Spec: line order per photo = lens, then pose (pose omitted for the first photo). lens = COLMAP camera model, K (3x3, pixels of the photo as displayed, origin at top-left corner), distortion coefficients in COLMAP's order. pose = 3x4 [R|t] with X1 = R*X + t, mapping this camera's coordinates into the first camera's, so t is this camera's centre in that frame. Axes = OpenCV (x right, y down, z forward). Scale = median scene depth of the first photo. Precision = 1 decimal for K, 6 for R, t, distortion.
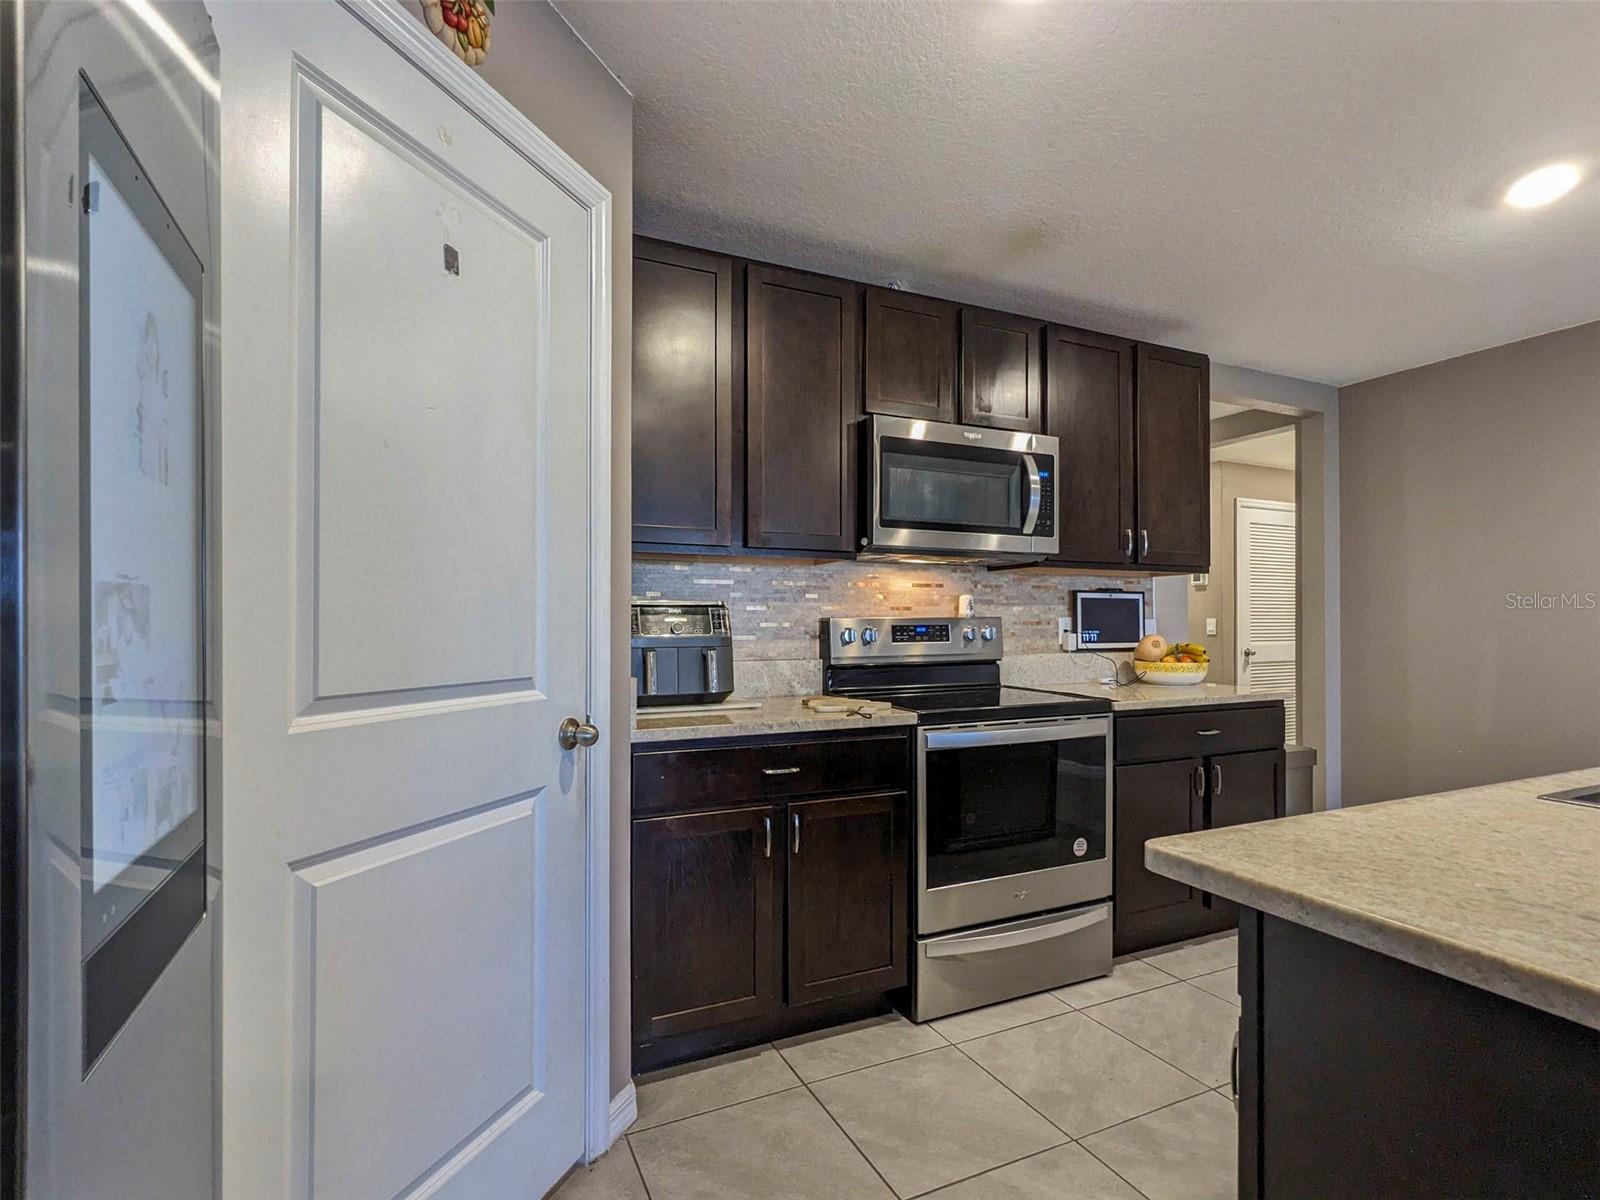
lens RADIAL K [[793.4, 0, 801.0], [0, 793.4, 614.2], [0, 0, 1]] dist [-0.000734, -0.000252]
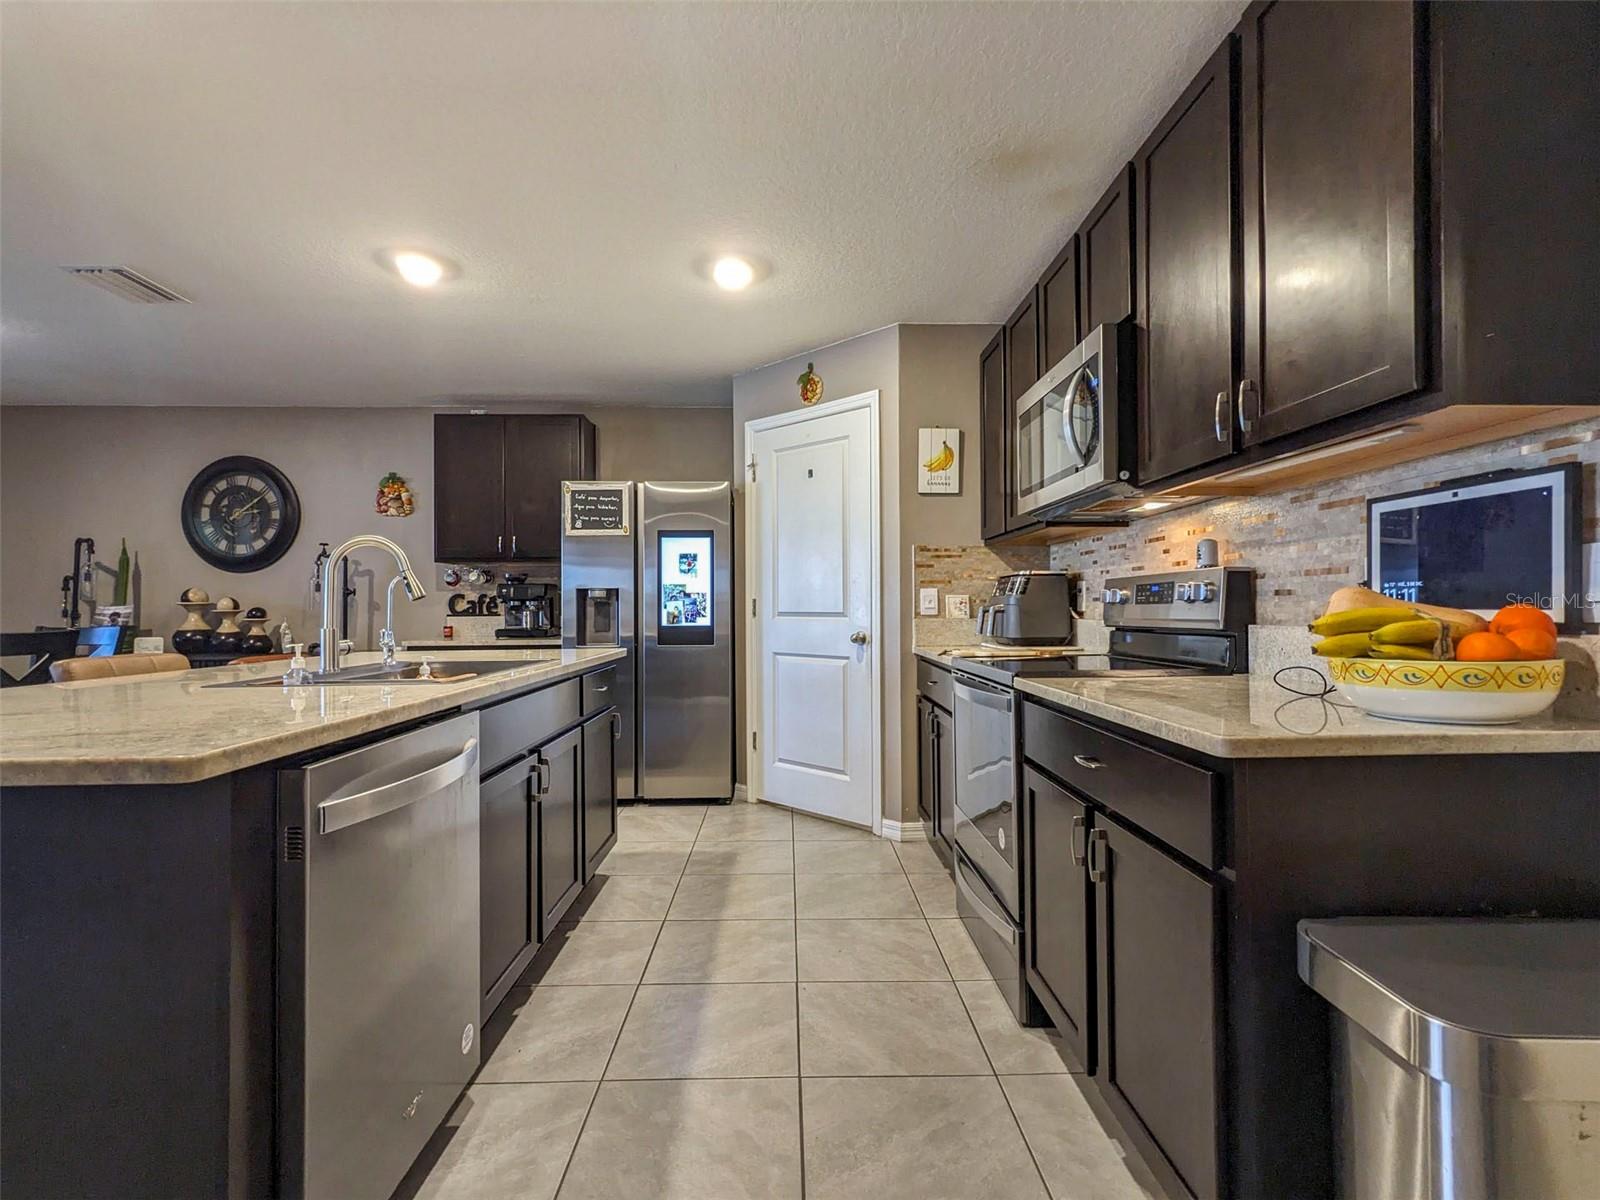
lens RADIAL K [[767.7, 0, 805.6], [0, 767.7, 600.9], [0, 0, 1]] dist [-0.002117, -0.000903]
pose [[-0.404401, -0.007240, -0.914553, 1.049840], [0.011796, 0.999844, -0.013131, 0.038972], [0.914506, -0.016098, -0.404252, 1.003548]]
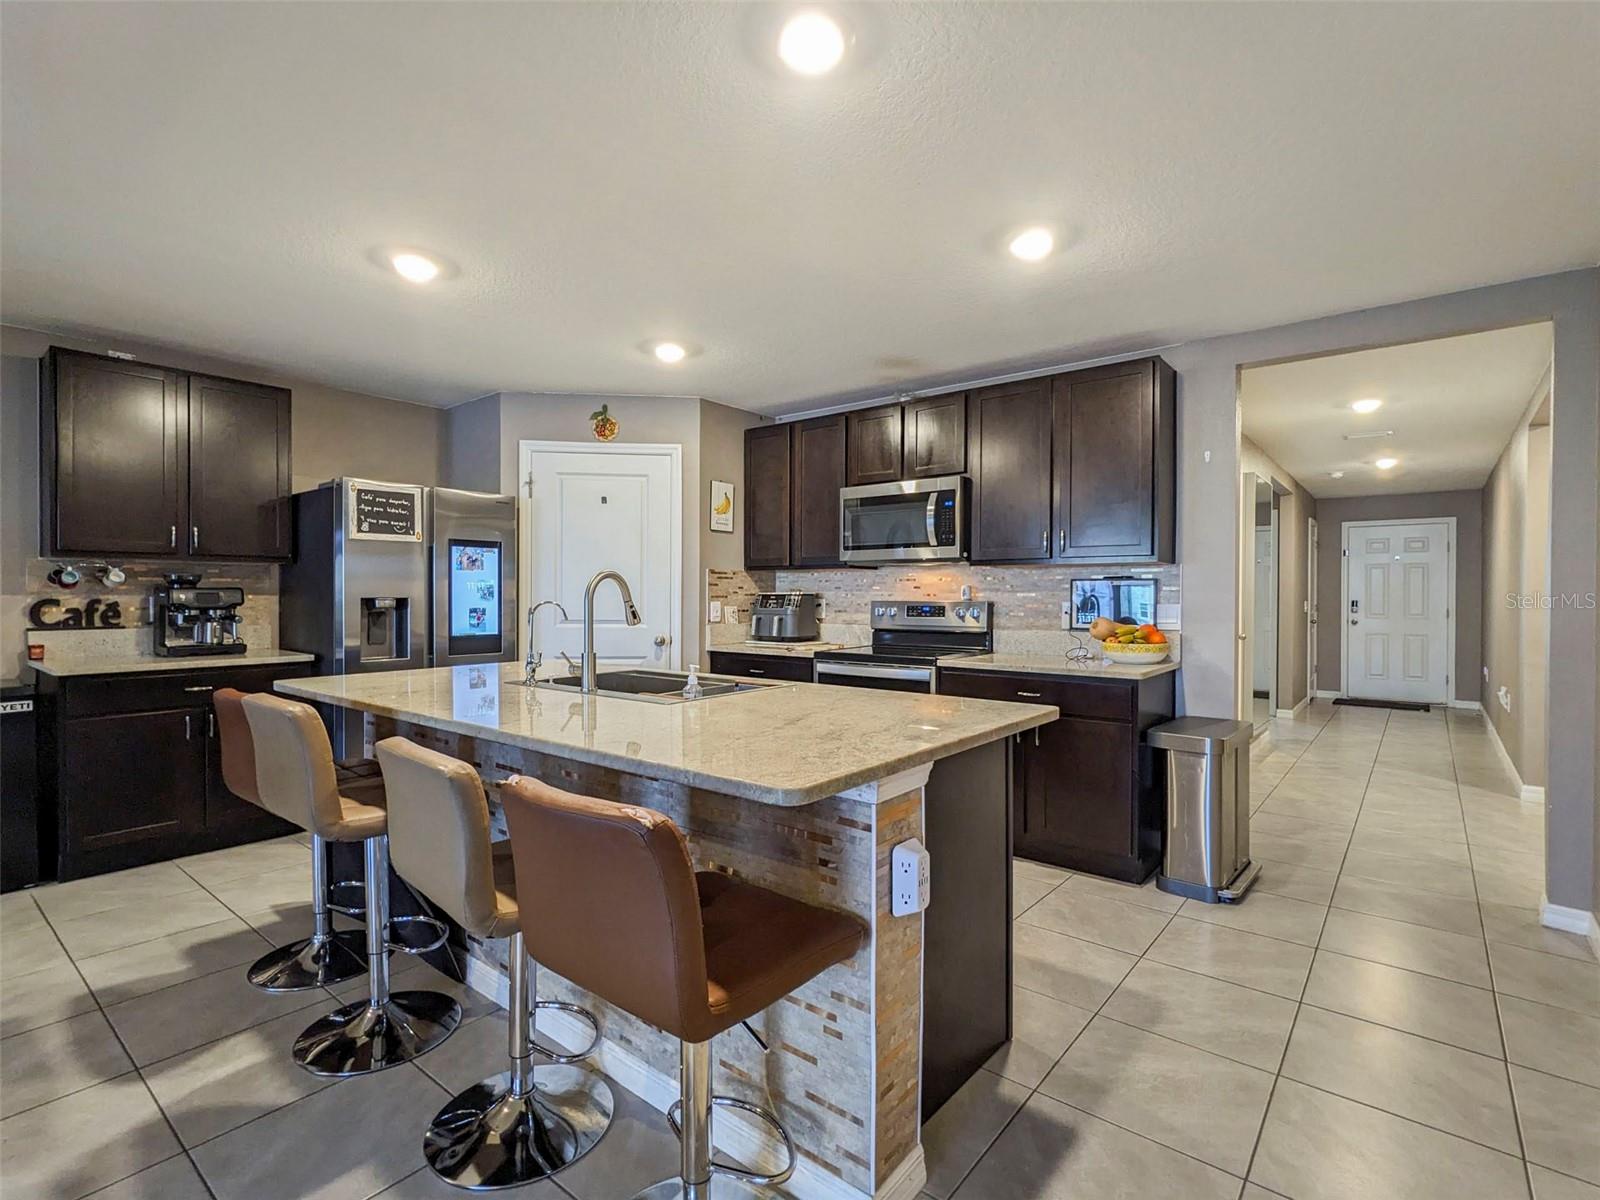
lens RADIAL K [[767.7, 0, 805.6], [0, 767.7, 600.9], [0, 0, 1]] dist [-0.002117, -0.000903]
pose [[0.430405, 0.007469, -0.902605, 1.407880], [0.004404, 0.999936, 0.010374, -0.012708], [0.902625, -0.008440, 0.430345, 0.153639]]
